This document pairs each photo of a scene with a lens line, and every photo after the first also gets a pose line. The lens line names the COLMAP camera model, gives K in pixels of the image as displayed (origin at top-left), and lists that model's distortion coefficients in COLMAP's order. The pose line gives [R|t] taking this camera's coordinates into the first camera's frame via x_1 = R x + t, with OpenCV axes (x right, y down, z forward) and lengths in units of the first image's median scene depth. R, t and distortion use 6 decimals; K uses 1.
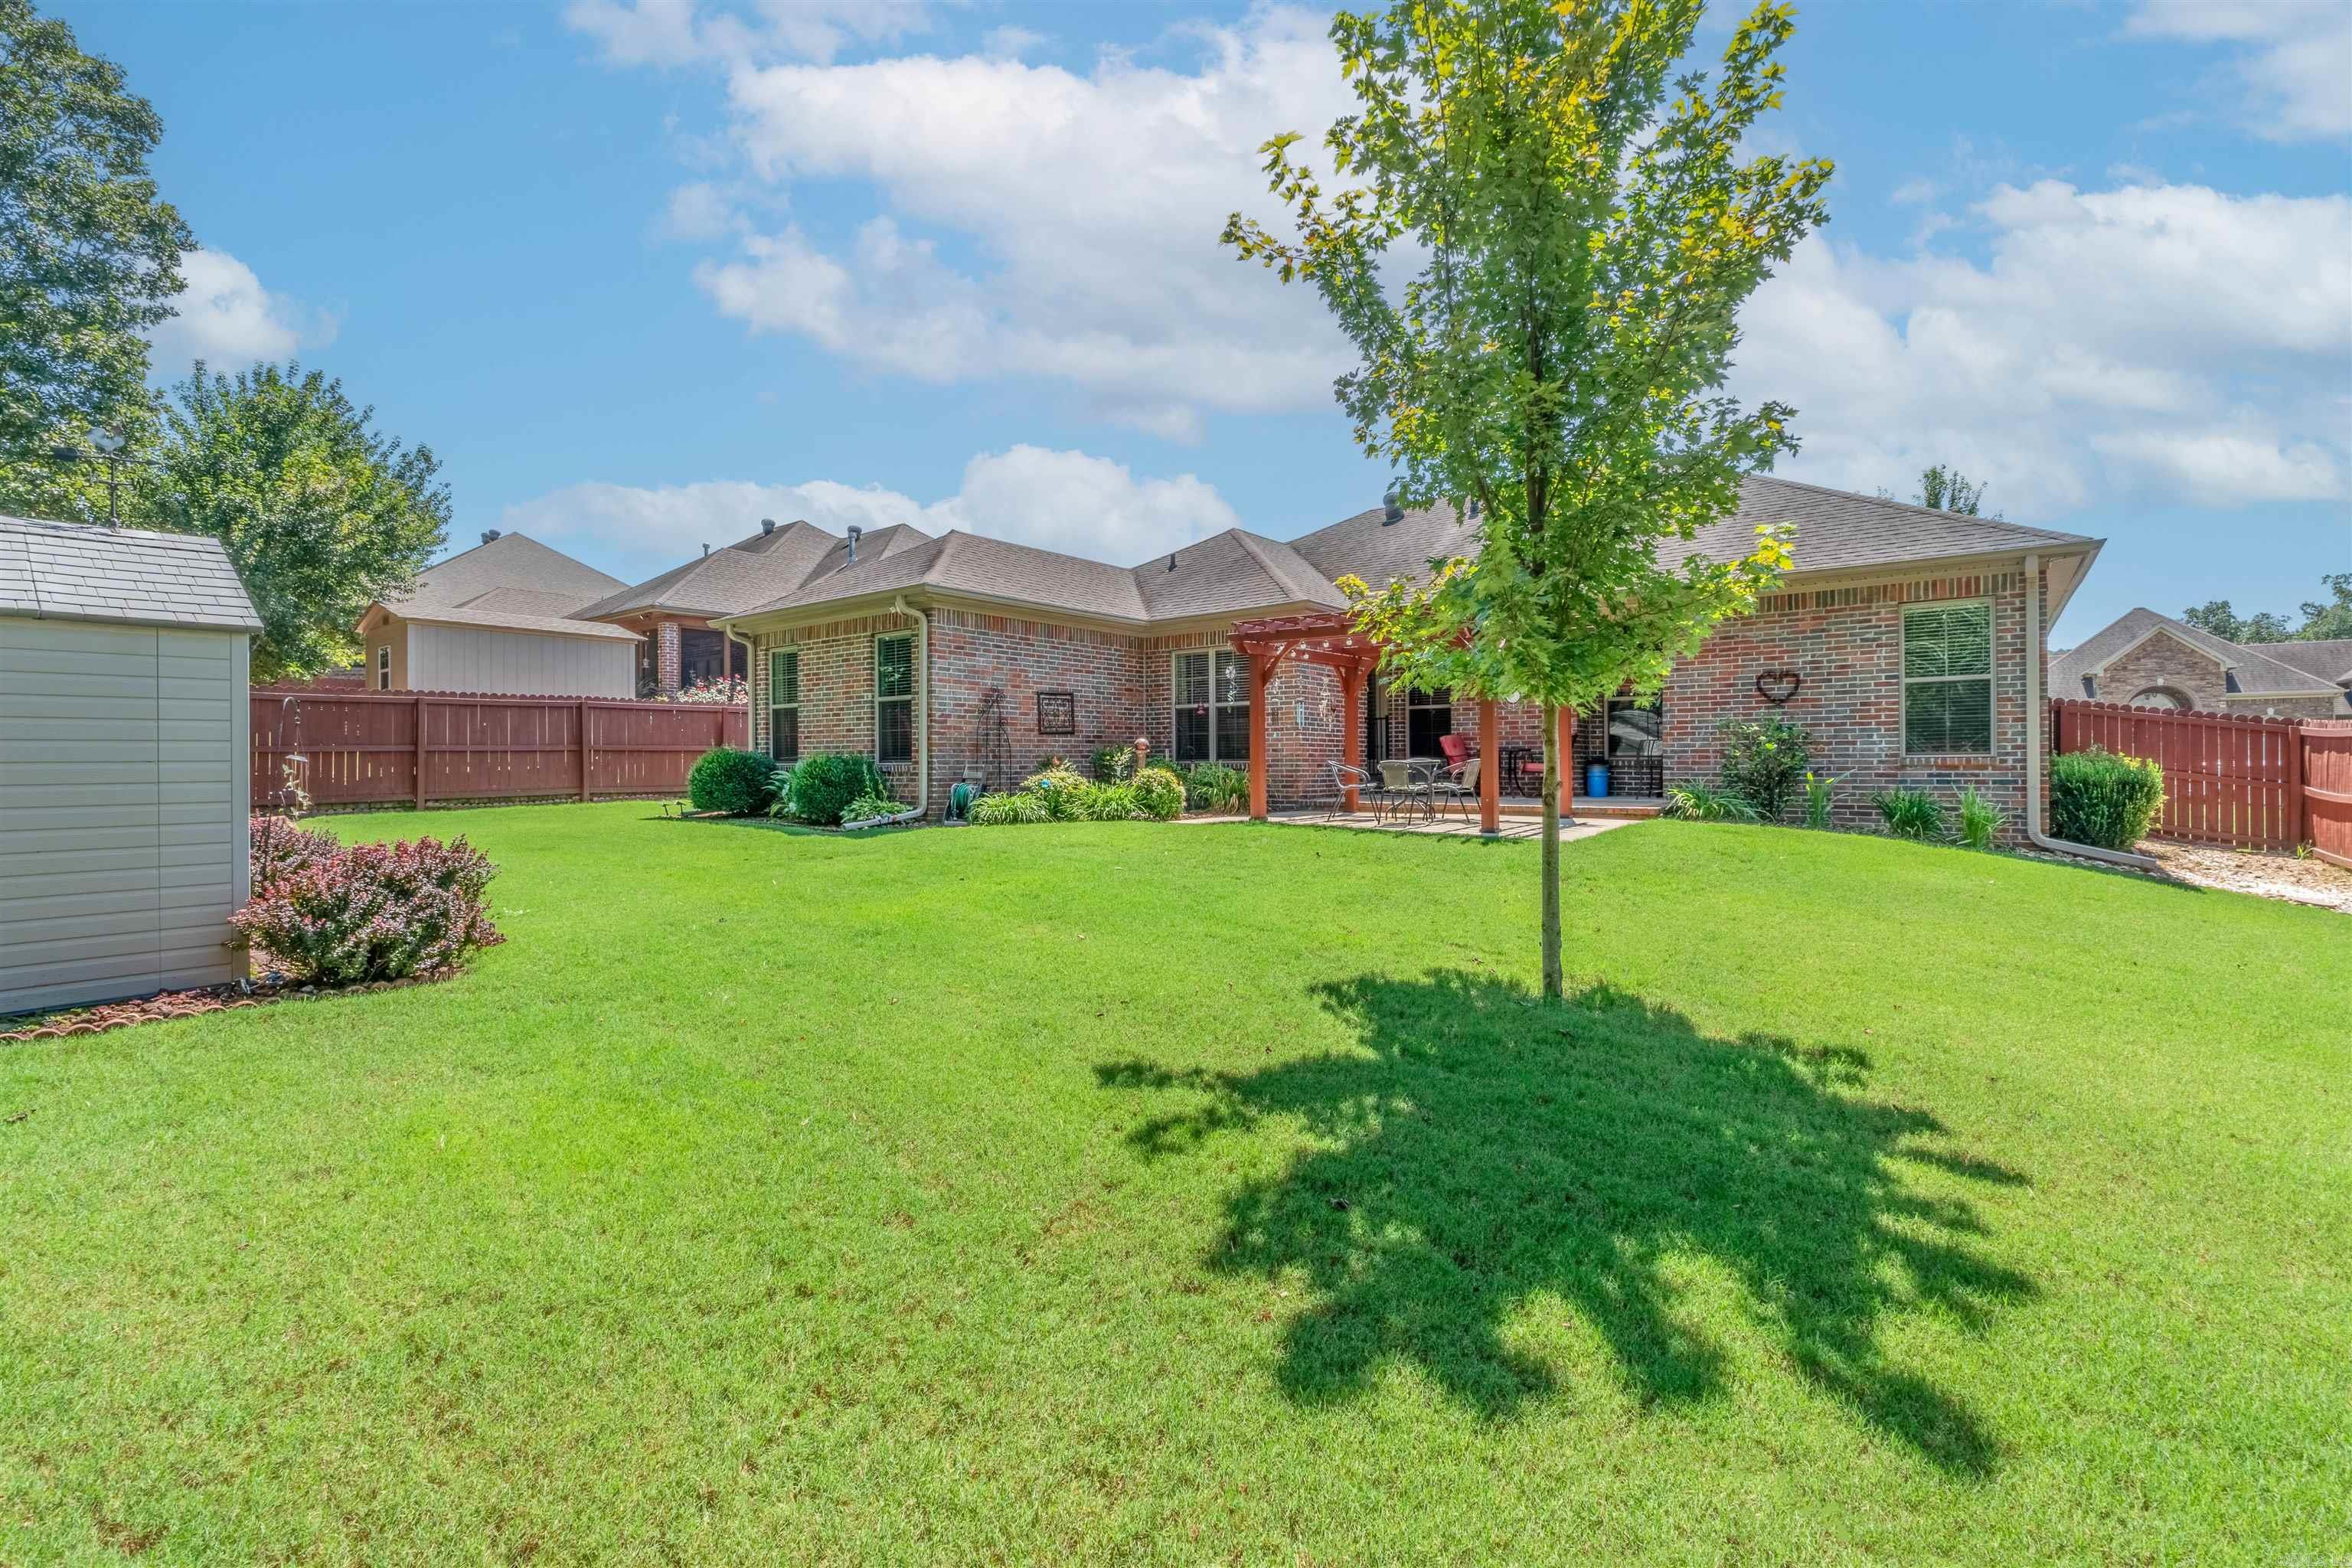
lens RADIAL K [[1017.9, 0, 1173.1], [0, 1017.9, 780.9], [0, 0, 1]] dist [-0.005418, -0.000112]
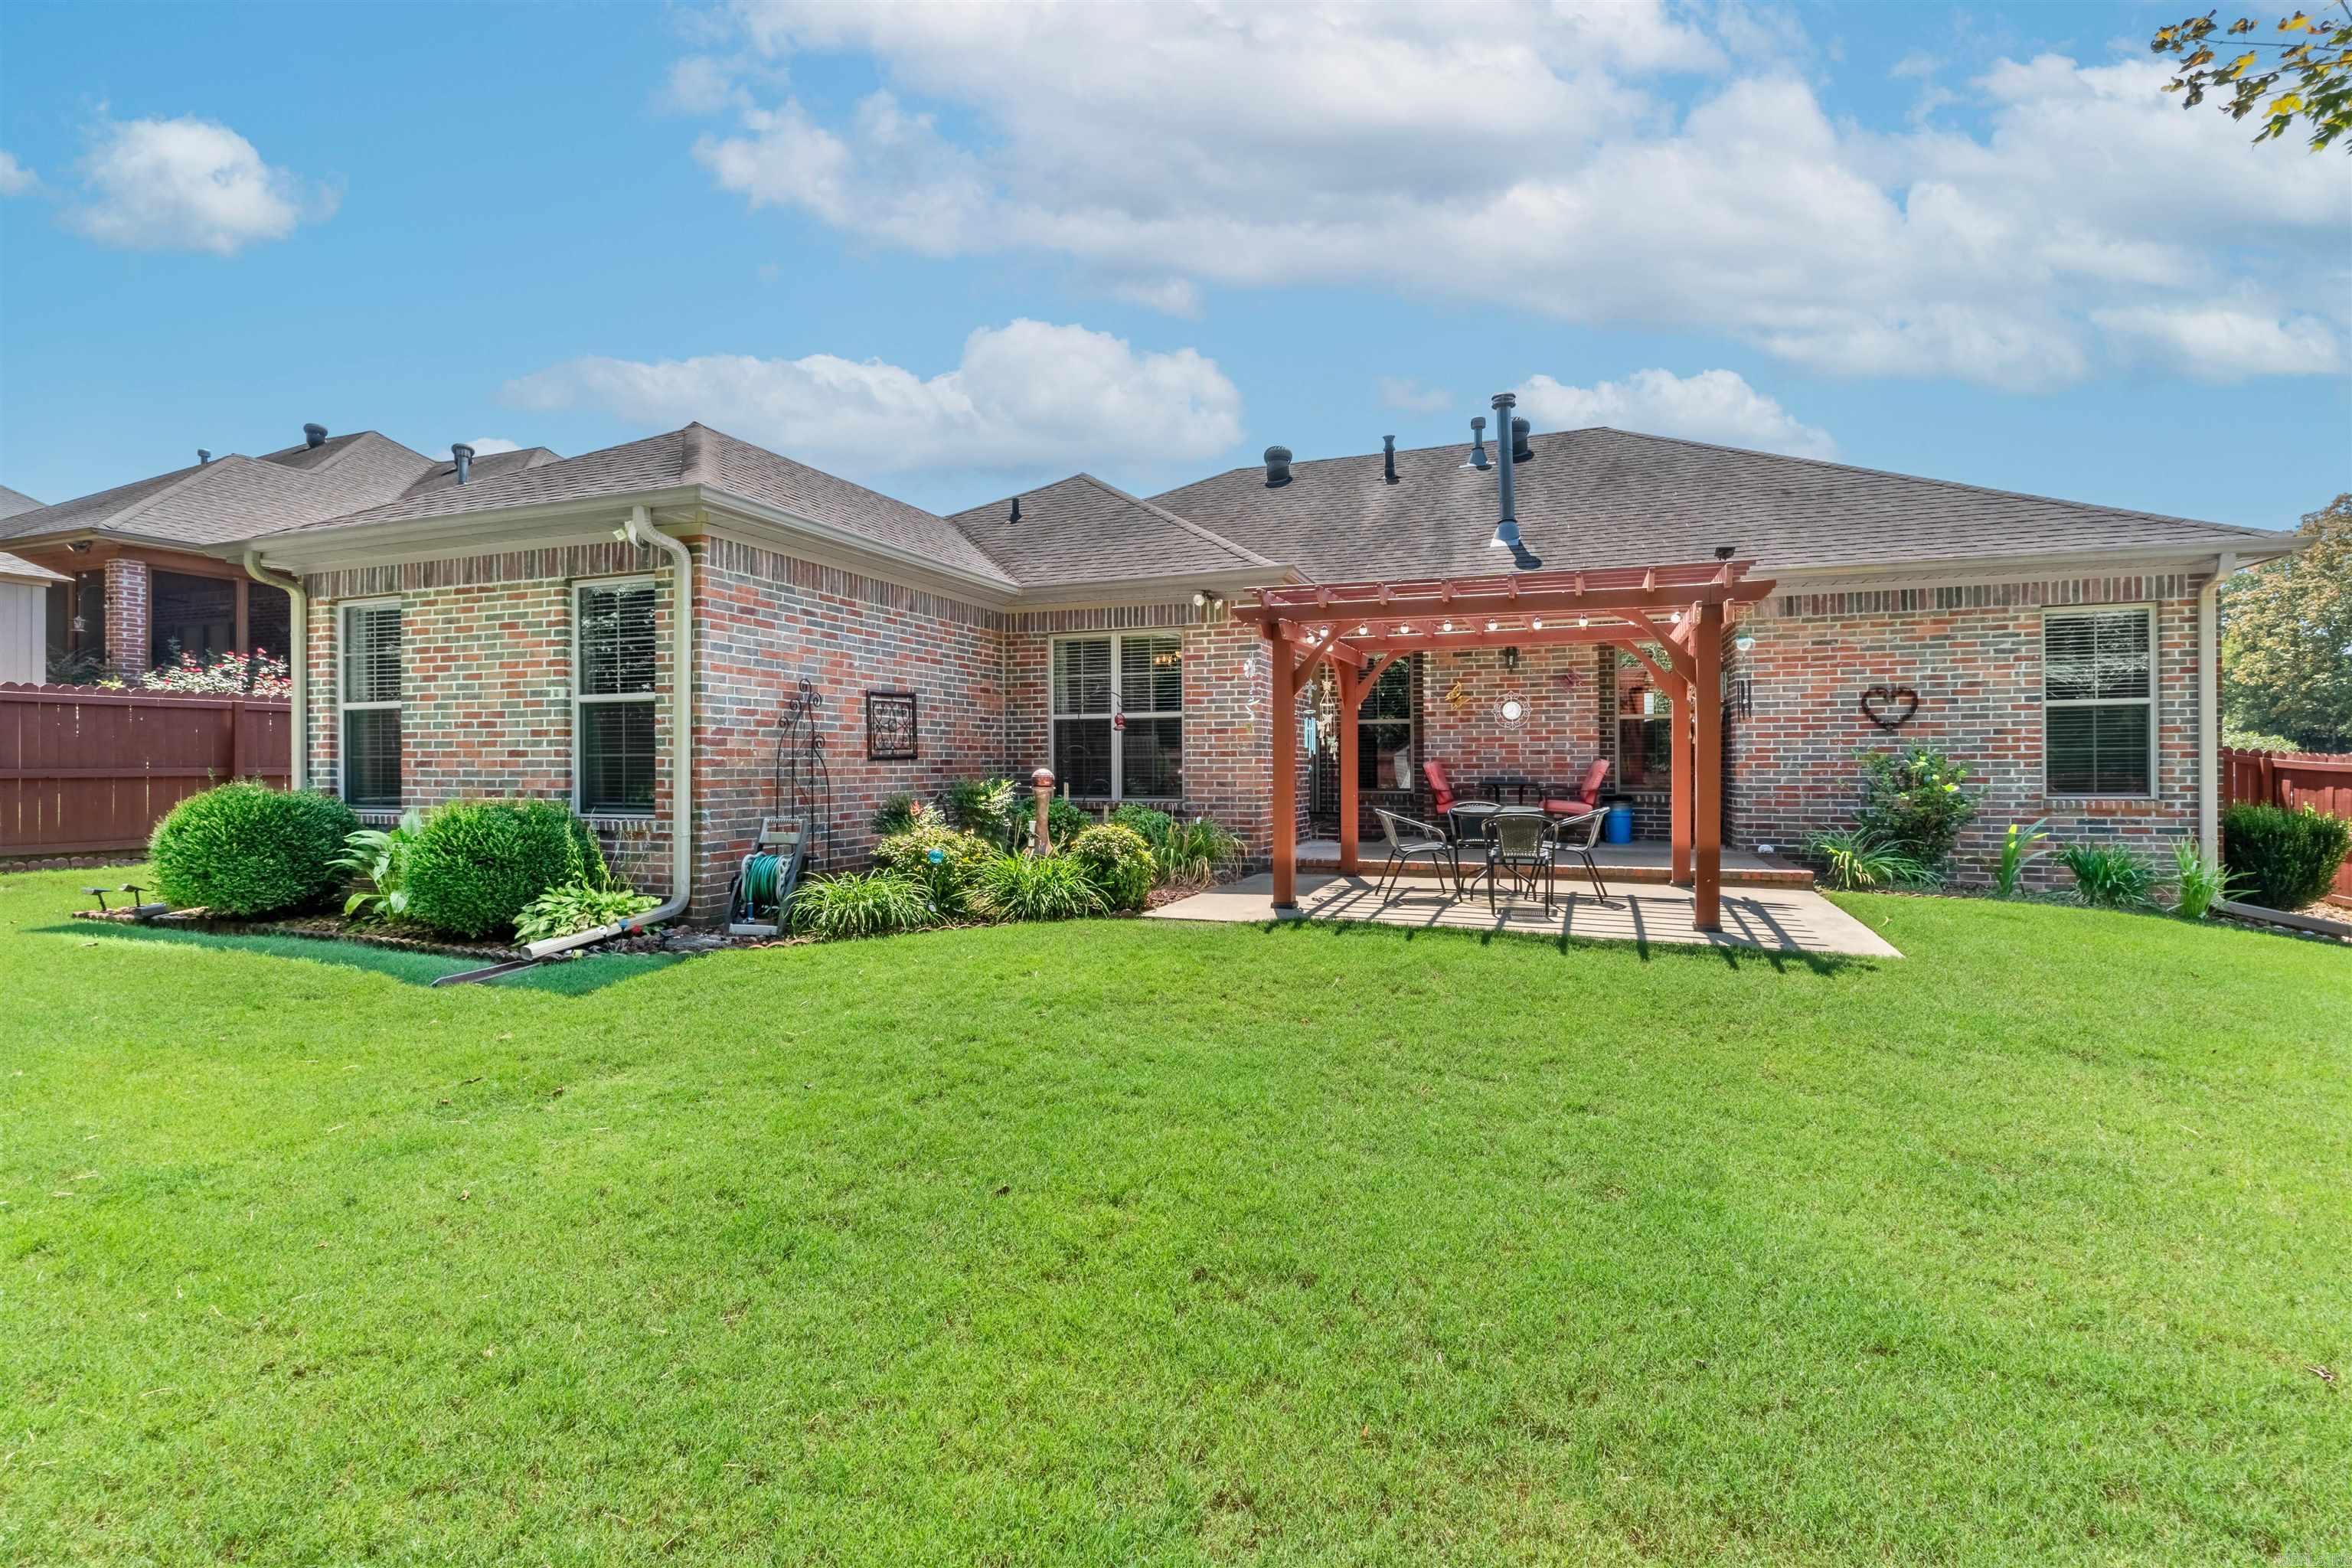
lens RADIAL K [[1061.2, 0, 1181.1], [0, 1061.2, 772.7], [0, 0, 1]] dist [-0.004253, -0.001193]
pose [[0.950835, -0.001163, 0.309695, -0.160365], [0.004345, 0.999945, -0.009583, -0.033663], [-0.309667, 0.010457, 0.950788, 0.359937]]
